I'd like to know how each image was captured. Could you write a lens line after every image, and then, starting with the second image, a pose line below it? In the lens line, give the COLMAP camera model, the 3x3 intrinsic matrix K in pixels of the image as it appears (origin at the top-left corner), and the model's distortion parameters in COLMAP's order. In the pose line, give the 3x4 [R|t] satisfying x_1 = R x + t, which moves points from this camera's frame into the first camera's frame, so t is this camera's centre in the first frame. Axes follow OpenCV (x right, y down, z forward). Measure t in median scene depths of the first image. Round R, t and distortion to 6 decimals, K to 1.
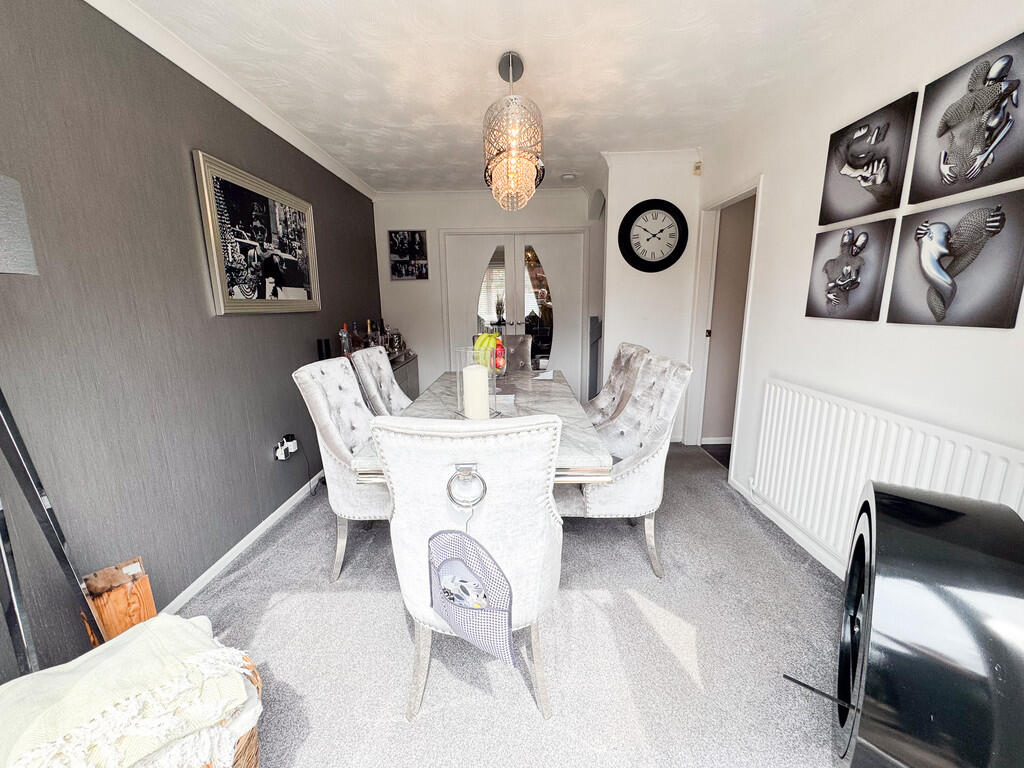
lens RADIAL K [[408.1, 0, 511.8], [0, 408.1, 381.7], [0, 0, 1]] dist [-0.004607, 0.001294]
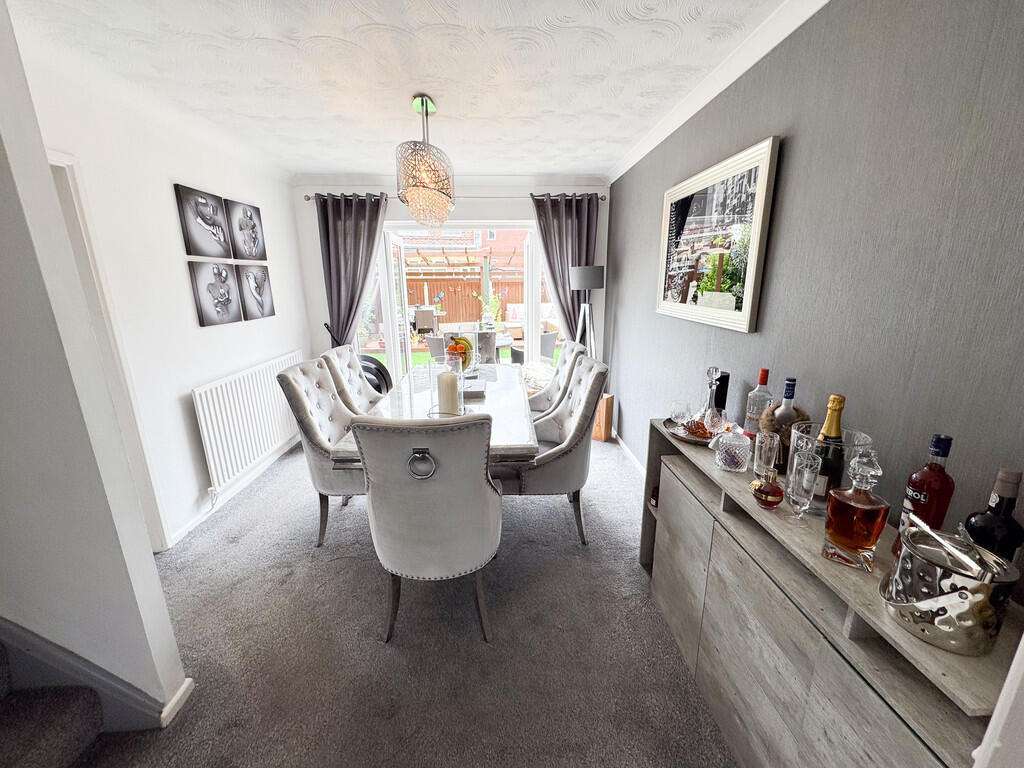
lens RADIAL K [[408.1, 0, 513.6], [0, 408.1, 384.0], [0, 0, 1]] dist [-0.004607, 0.001294]
pose [[-0.998473, 0.034784, -0.042922, -0.200882], [0.012655, 0.900256, 0.435176, -0.643558], [0.053778, 0.433969, -0.899322, 2.713453]]
